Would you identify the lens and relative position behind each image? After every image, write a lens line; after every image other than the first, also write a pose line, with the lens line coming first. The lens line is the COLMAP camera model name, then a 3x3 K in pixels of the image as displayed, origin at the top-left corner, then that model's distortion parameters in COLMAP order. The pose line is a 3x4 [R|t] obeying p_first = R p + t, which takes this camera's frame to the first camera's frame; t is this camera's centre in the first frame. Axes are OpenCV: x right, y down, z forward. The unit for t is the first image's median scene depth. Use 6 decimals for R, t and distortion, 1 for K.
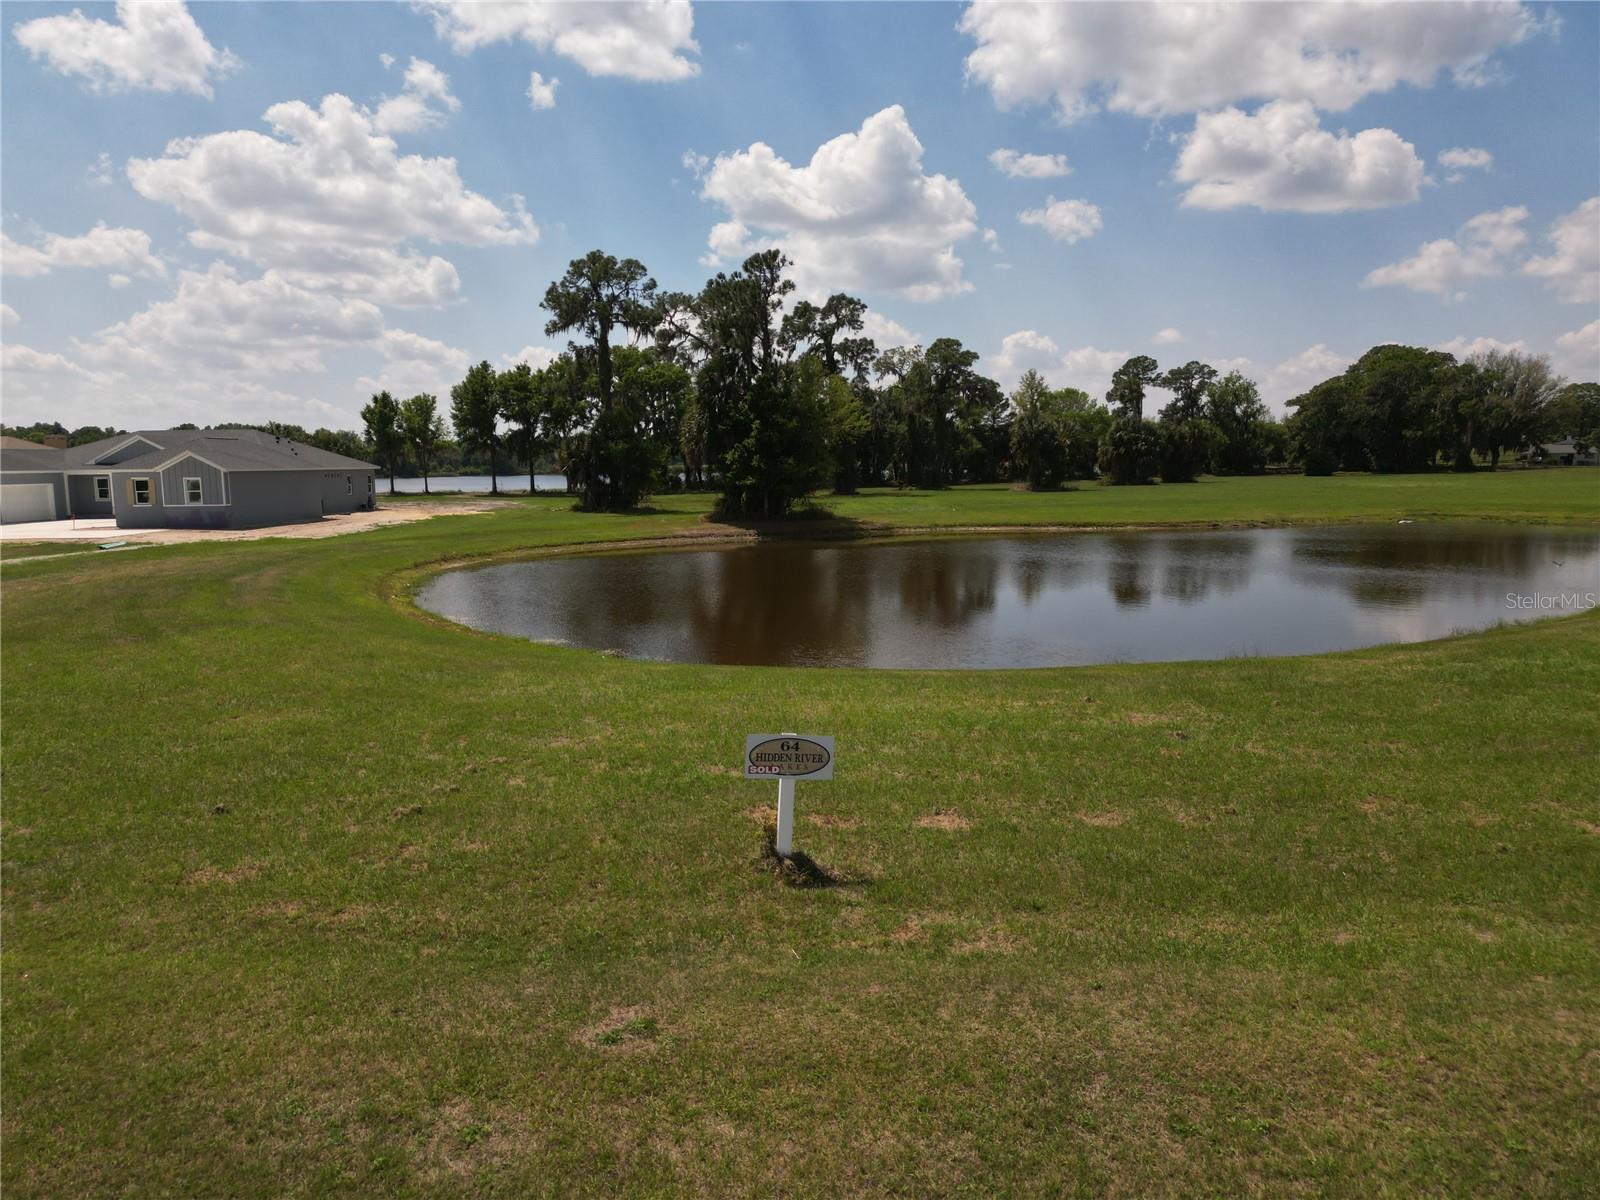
lens RADIAL K [[1122.0, 0, 800.0], [0, 1122.0, 600.0], [0, 0, 1]] dist [0.074238, -0.070539]
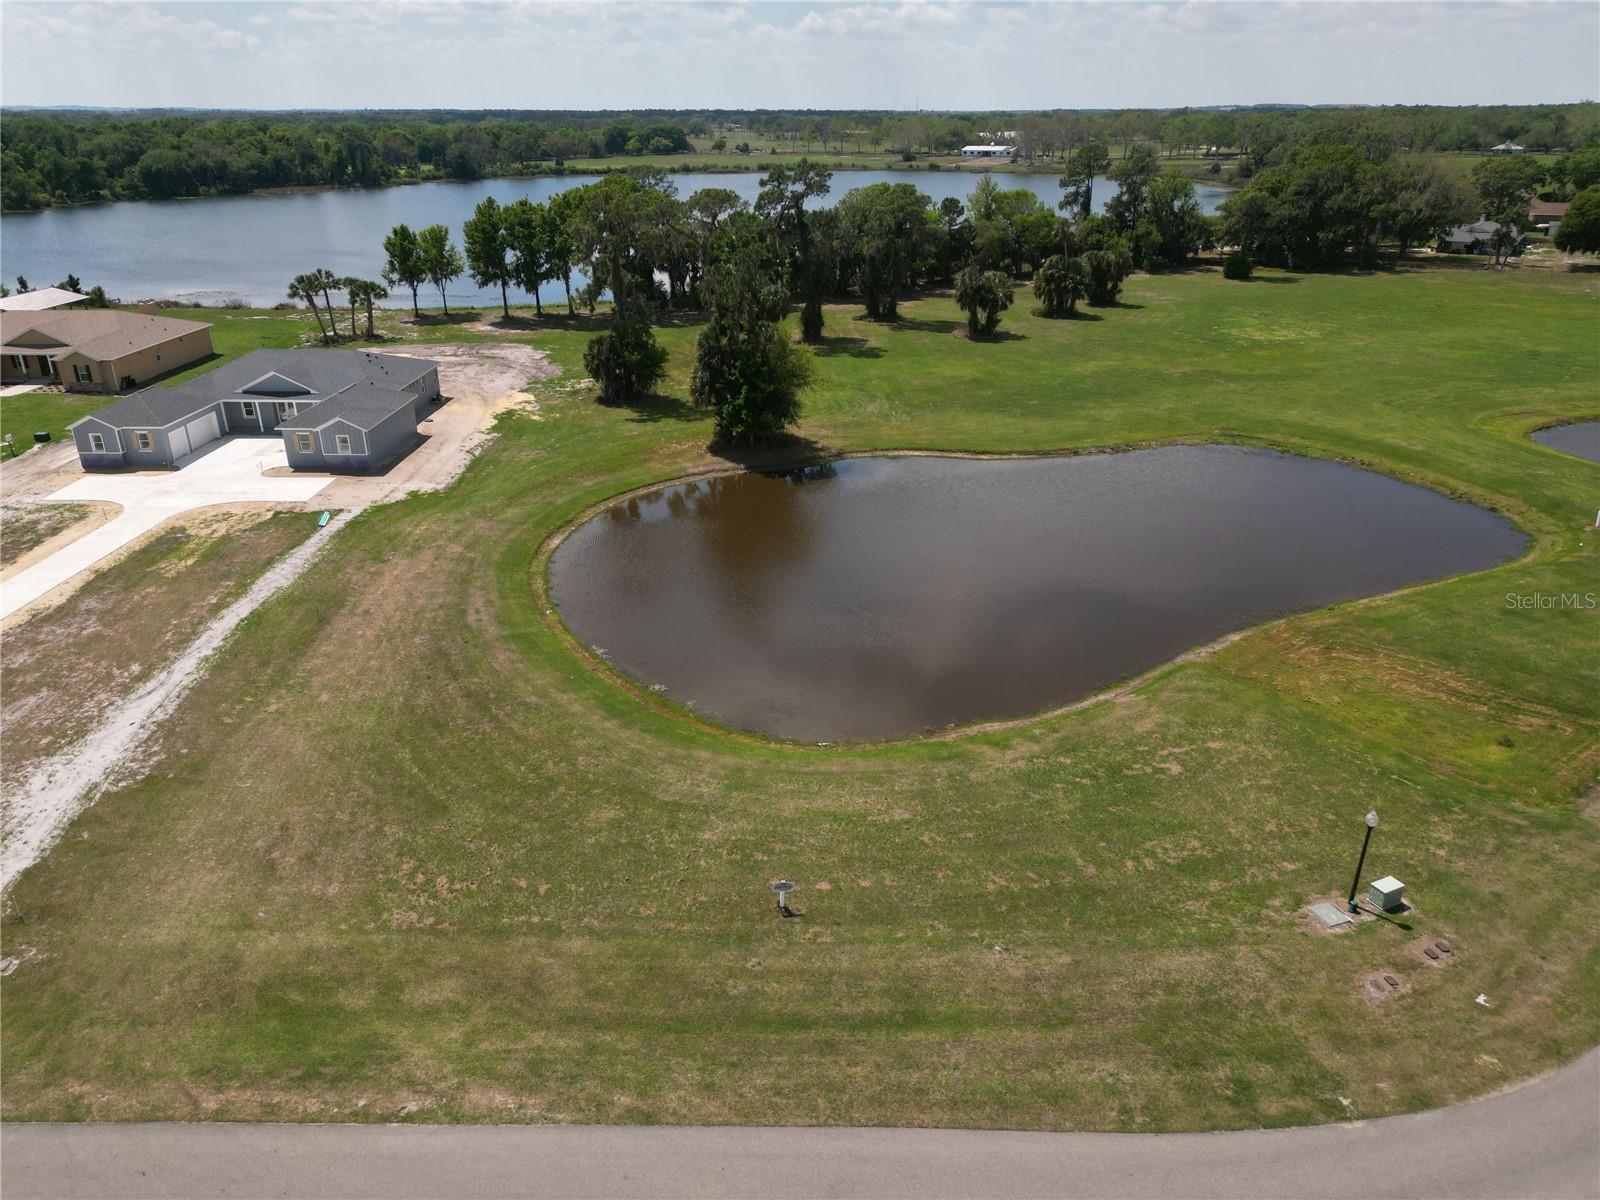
lens RADIAL K [[1122.0, 0, 800.0], [0, 1122.0, 600.0], [0, 0, 1]] dist [0.074238, -0.070539]
pose [[0.999638, -0.000236, 0.026888, -0.004842], [-0.007312, 0.959890, 0.280281, -0.167297], [-0.025875, -0.280376, 0.959541, -0.221302]]
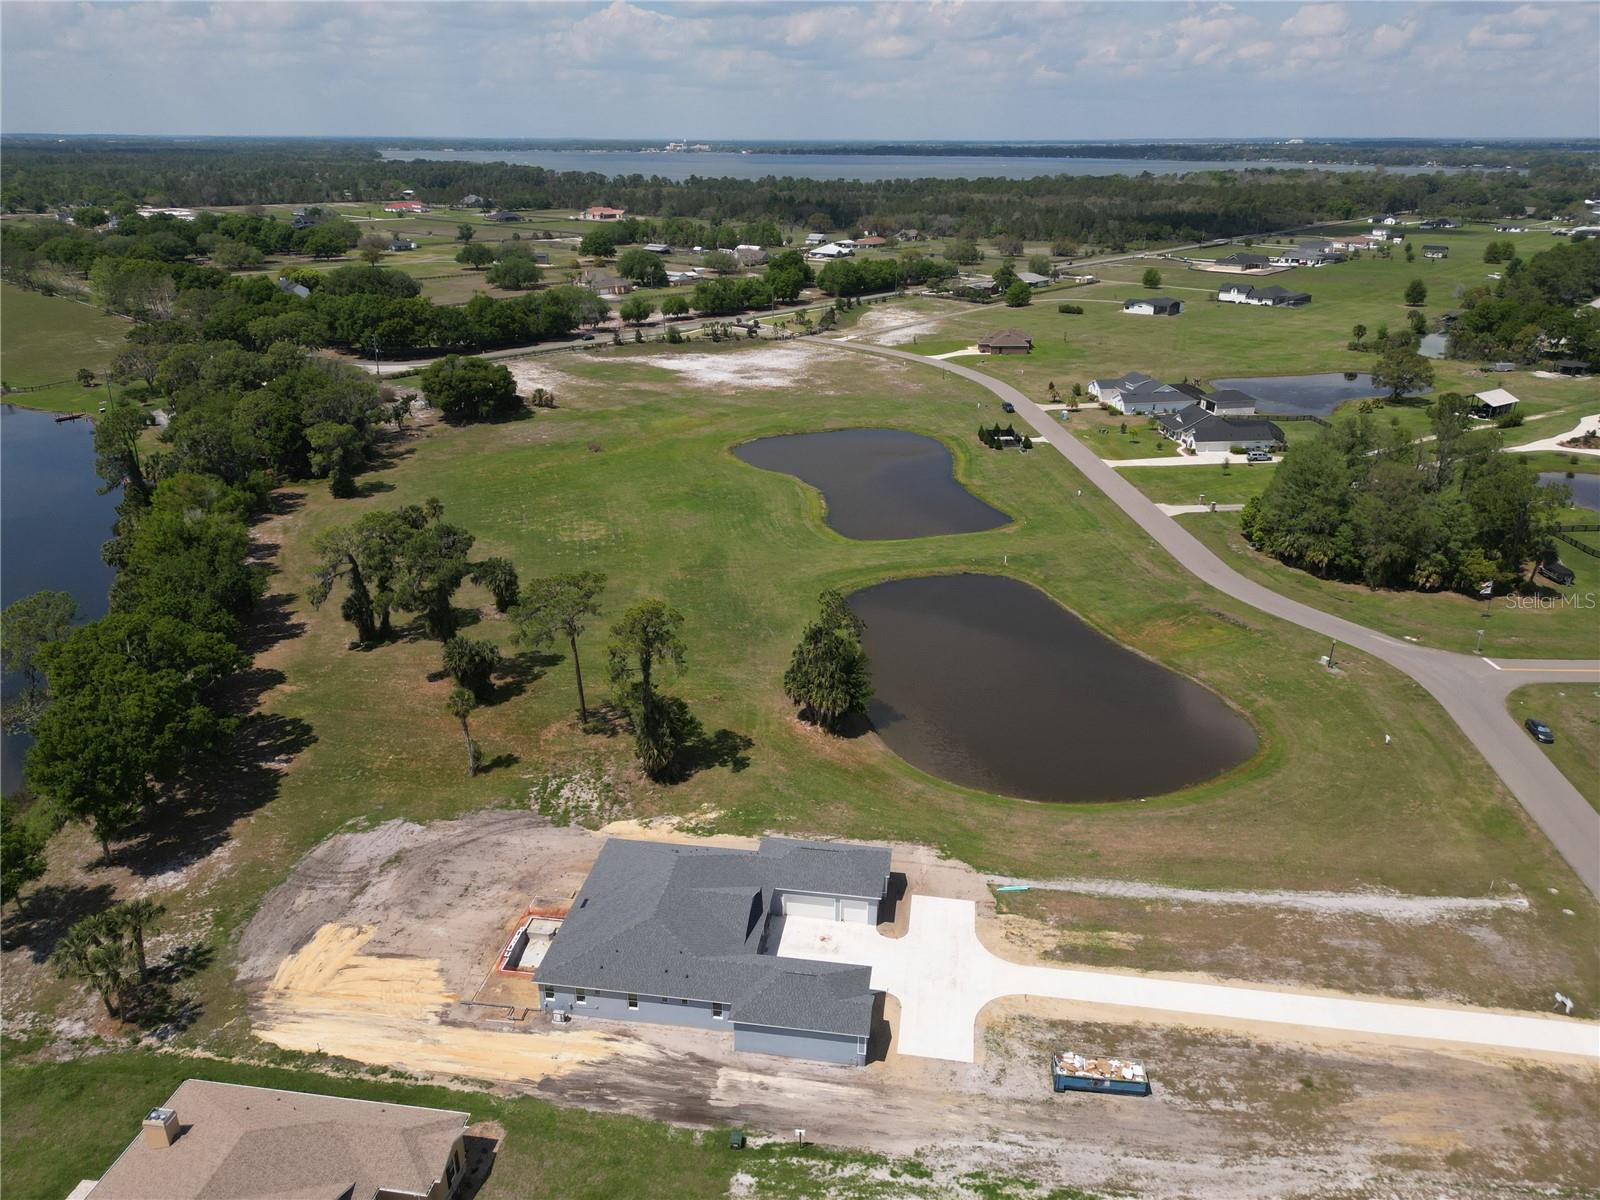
lens RADIAL K [[1122.0, 0, 800.0], [0, 1122.0, 600.0], [0, 0, 1]] dist [0.074238, -0.070539]
pose [[0.108566, -0.366118, 0.924214, -0.995700], [0.119011, 0.927809, 0.353562, -0.552453], [-0.986940, 0.071607, 0.144301, 0.452181]]
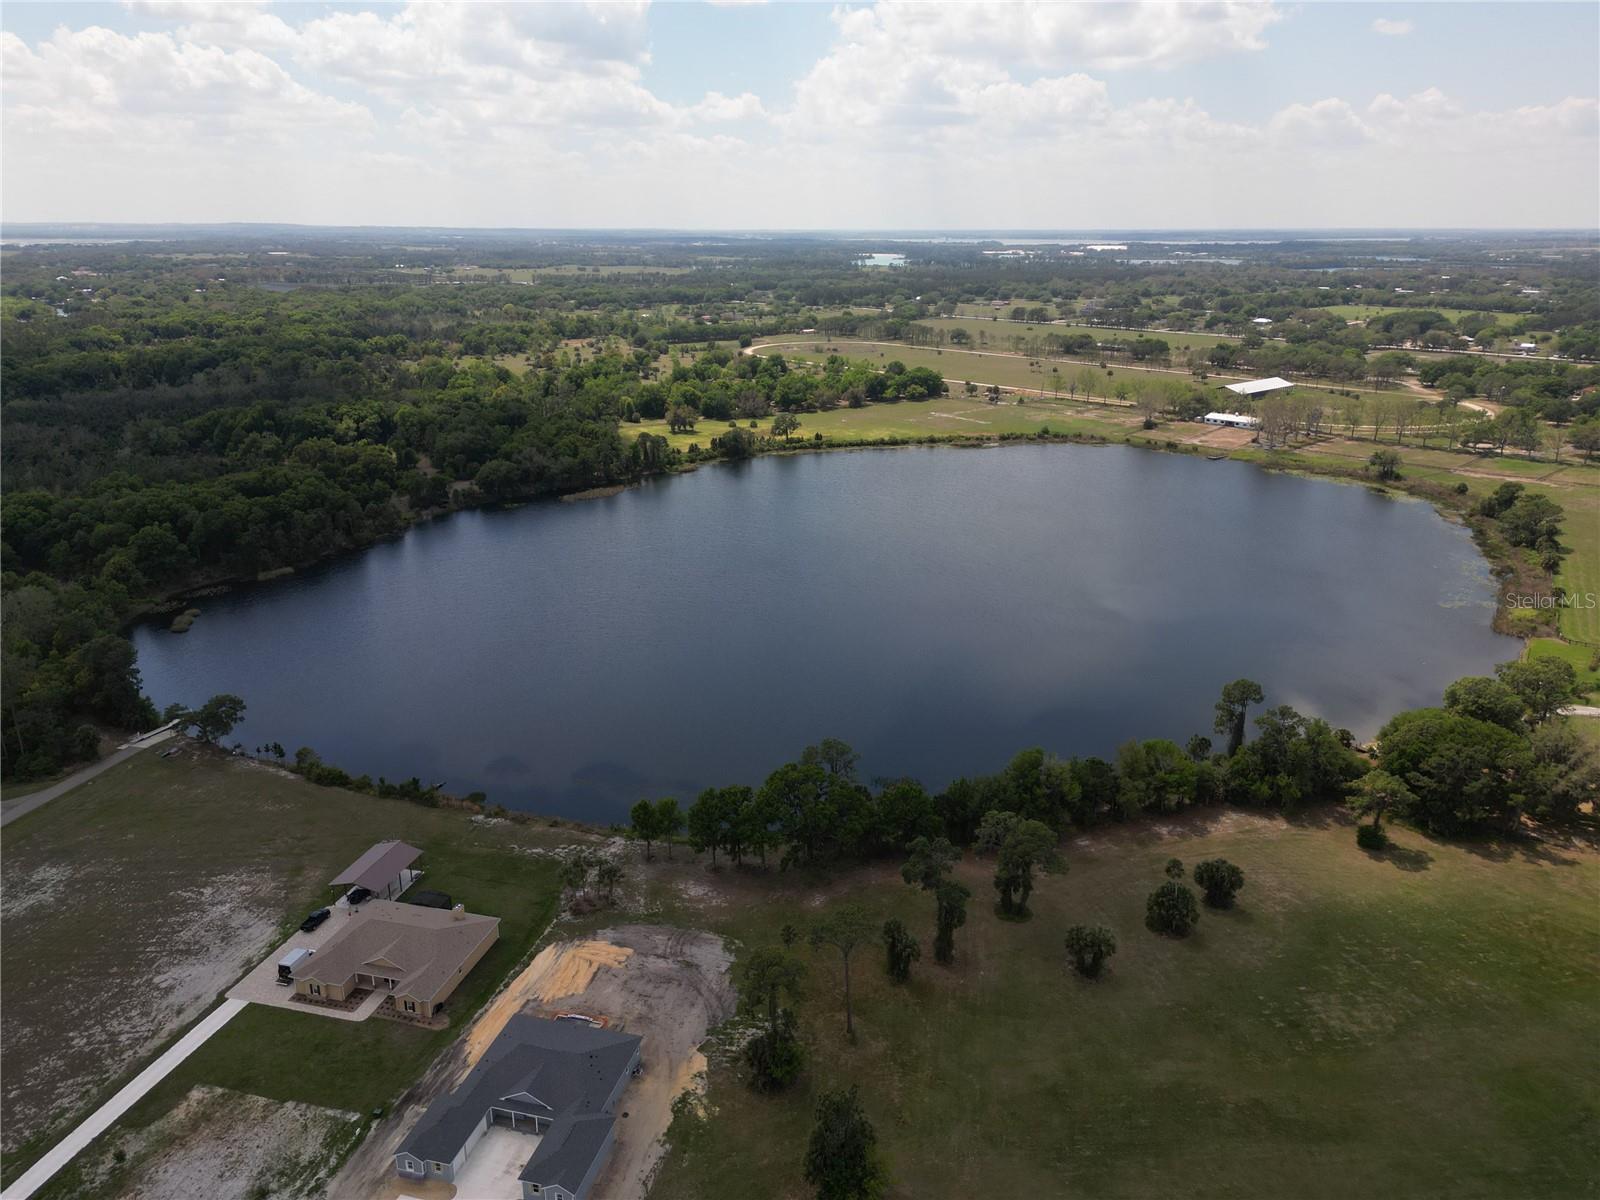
lens RADIAL K [[1122.0, 0, 800.0], [0, 1122.0, 600.0], [0, 0, 1]] dist [0.074238, -0.070539]
pose [[0.977935, 0.079966, -0.192998, 0.103831], [-0.039999, 0.978420, 0.202718, -0.839023], [0.205044, -0.190525, 0.960030, -0.359149]]
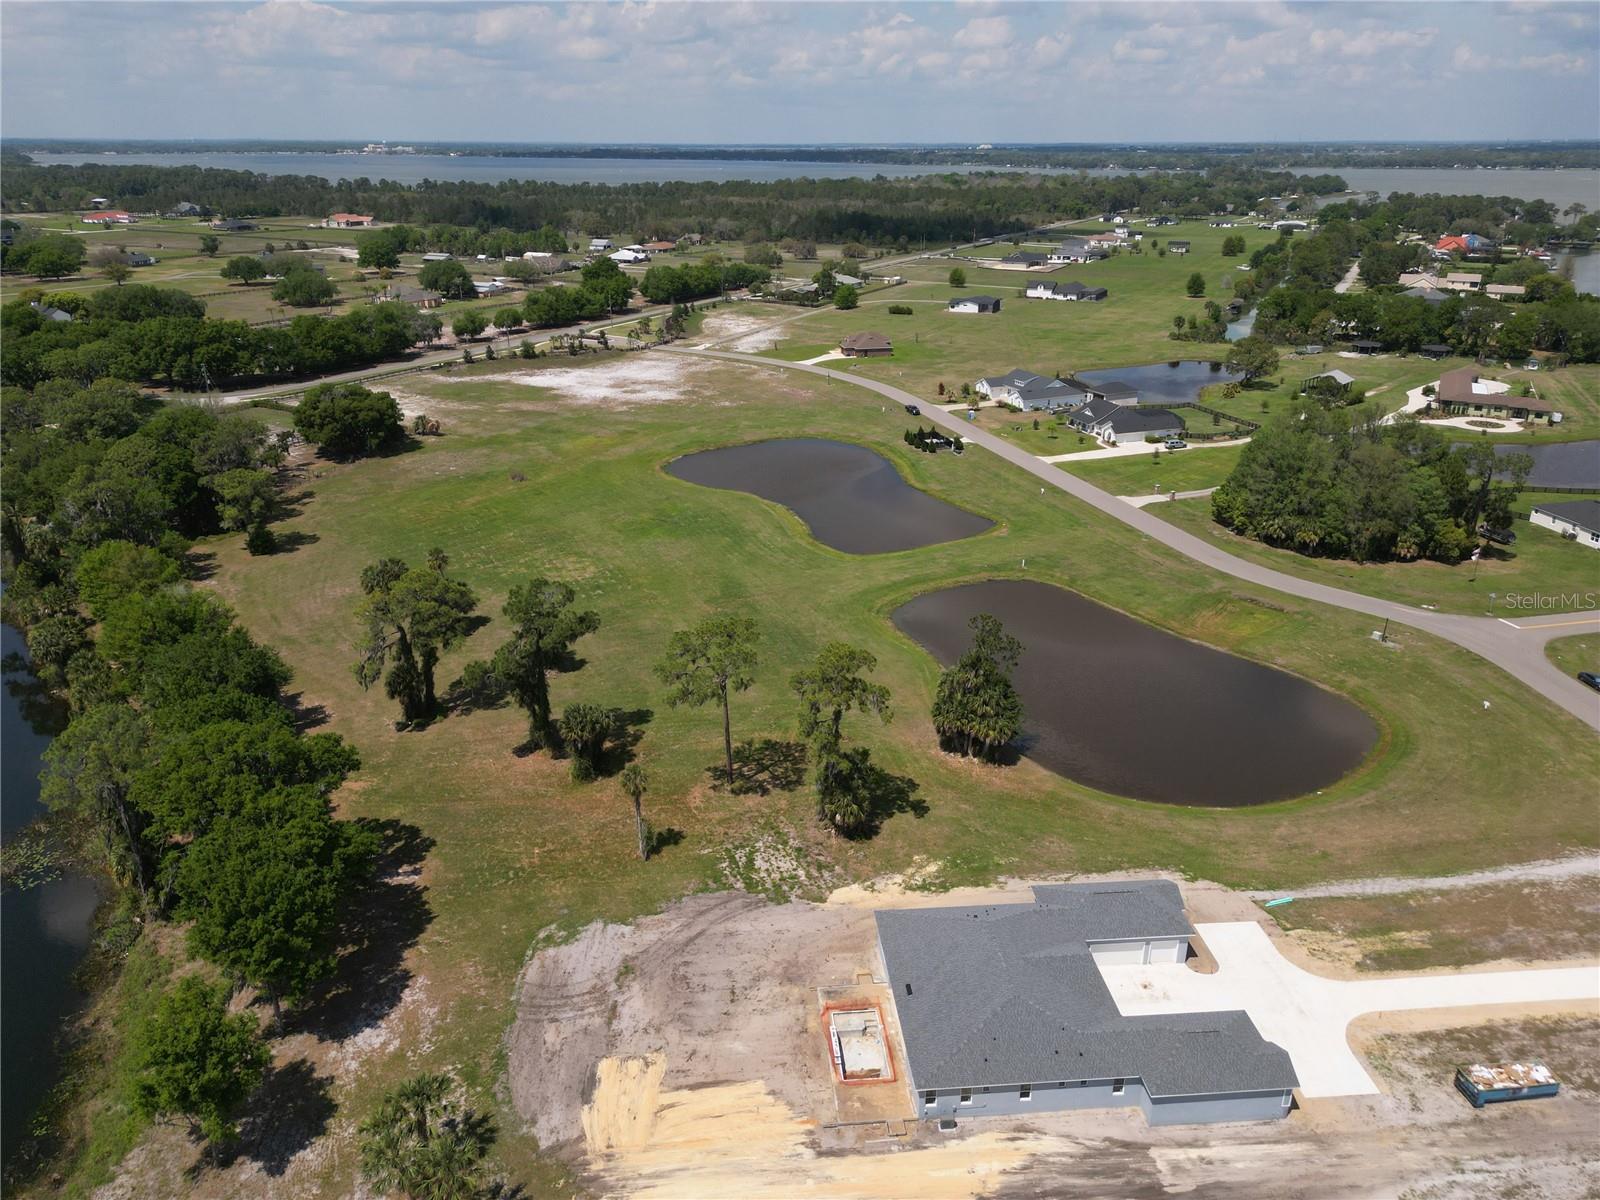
lens RADIAL K [[1122.0, 0, 800.0], [0, 1122.0, 600.0], [0, 0, 1]] dist [0.074238, -0.070539]
pose [[-0.130138, -0.363024, 0.922647, -0.919617], [0.121967, 0.917632, 0.378254, -0.597926], [-0.983966, 0.161757, -0.075142, 0.811626]]
